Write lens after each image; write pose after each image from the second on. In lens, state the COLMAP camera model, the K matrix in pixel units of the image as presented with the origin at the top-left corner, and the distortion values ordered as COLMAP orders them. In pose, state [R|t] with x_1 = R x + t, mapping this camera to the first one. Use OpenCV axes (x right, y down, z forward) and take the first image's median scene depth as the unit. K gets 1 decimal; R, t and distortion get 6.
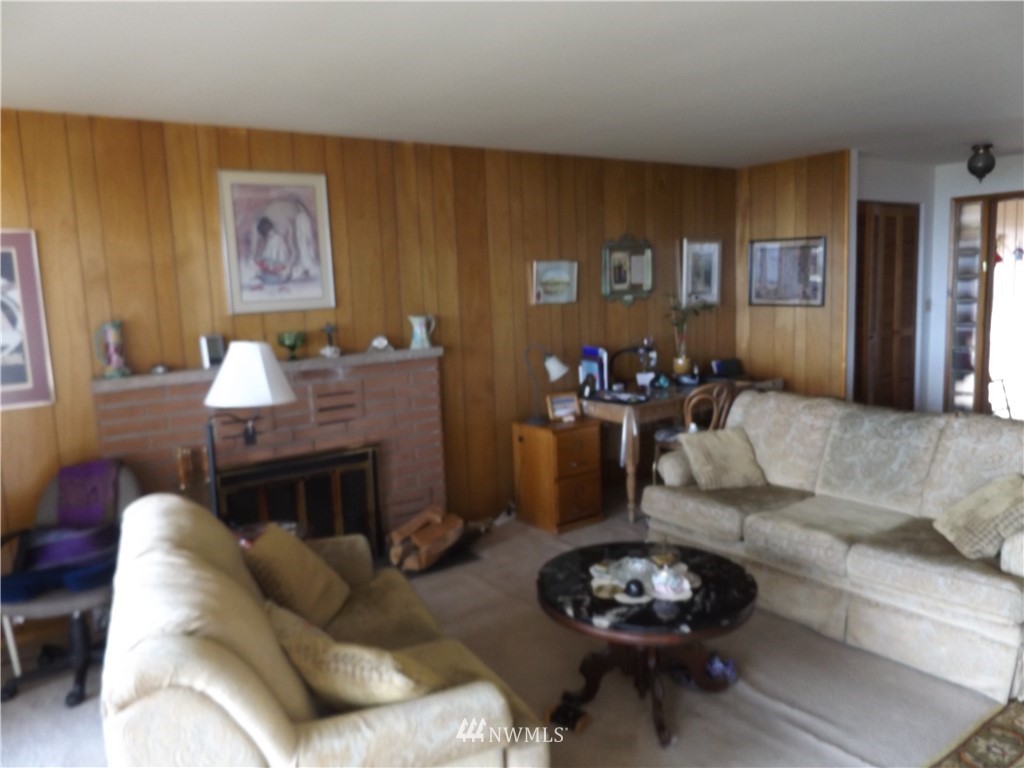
lens RADIAL K [[753.4, 0, 512.0], [0, 753.4, 384.0], [0, 0, 1]] dist [-0.014635, 0.001840]
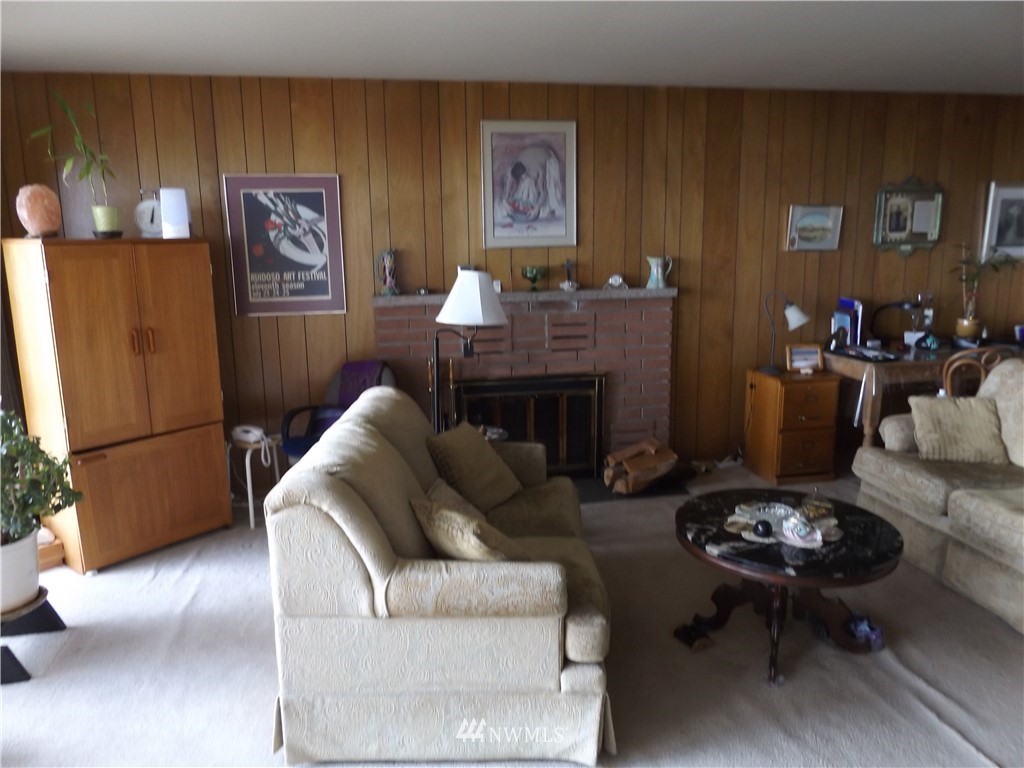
lens RADIAL K [[753.4, 0, 512.0], [0, 753.4, 384.0], [0, 0, 1]] dist [-0.014635, 0.001840]
pose [[0.903078, 0.110694, -0.414966, 0.167261], [-0.079857, 0.992644, 0.091002, 0.006188], [0.421987, -0.049044, 0.905274, -0.041049]]
